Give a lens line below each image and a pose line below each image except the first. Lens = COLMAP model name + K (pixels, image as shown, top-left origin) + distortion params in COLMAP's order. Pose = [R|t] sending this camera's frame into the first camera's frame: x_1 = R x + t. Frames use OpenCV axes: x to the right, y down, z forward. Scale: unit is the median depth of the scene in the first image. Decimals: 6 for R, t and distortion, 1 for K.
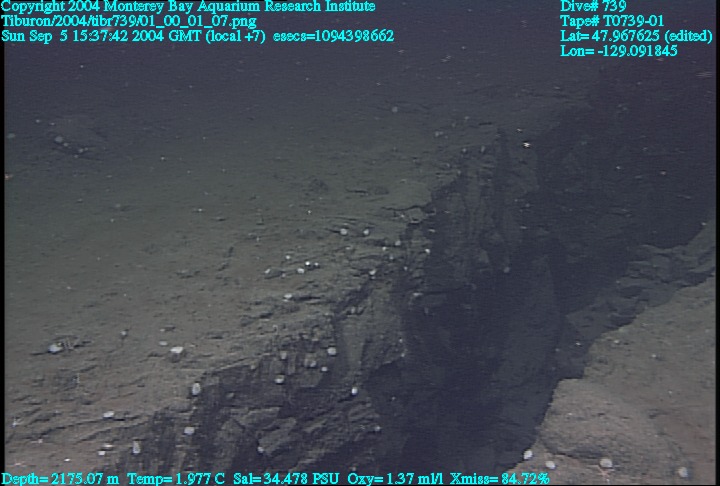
lens RADIAL K [[740.7, 0, 362.9], [0, 740.7, 243.3], [0, 0, 1]] dist [0.115308, 0.028933]
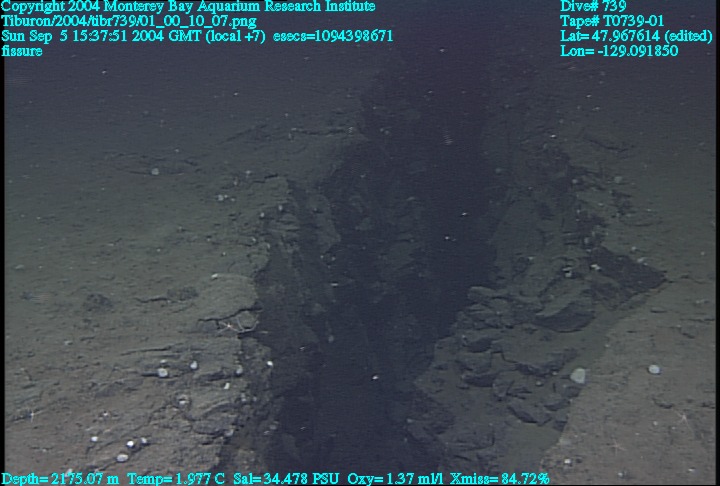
lens RADIAL K [[740.7, 0, 362.9], [0, 740.7, 243.3], [0, 0, 1]] dist [0.115308, 0.028933]
pose [[0.917944, -0.181219, 0.352900, -0.077262], [0.185862, 0.982351, 0.020996, -0.112144], [-0.350476, 0.046318, 0.935426, 0.216167]]
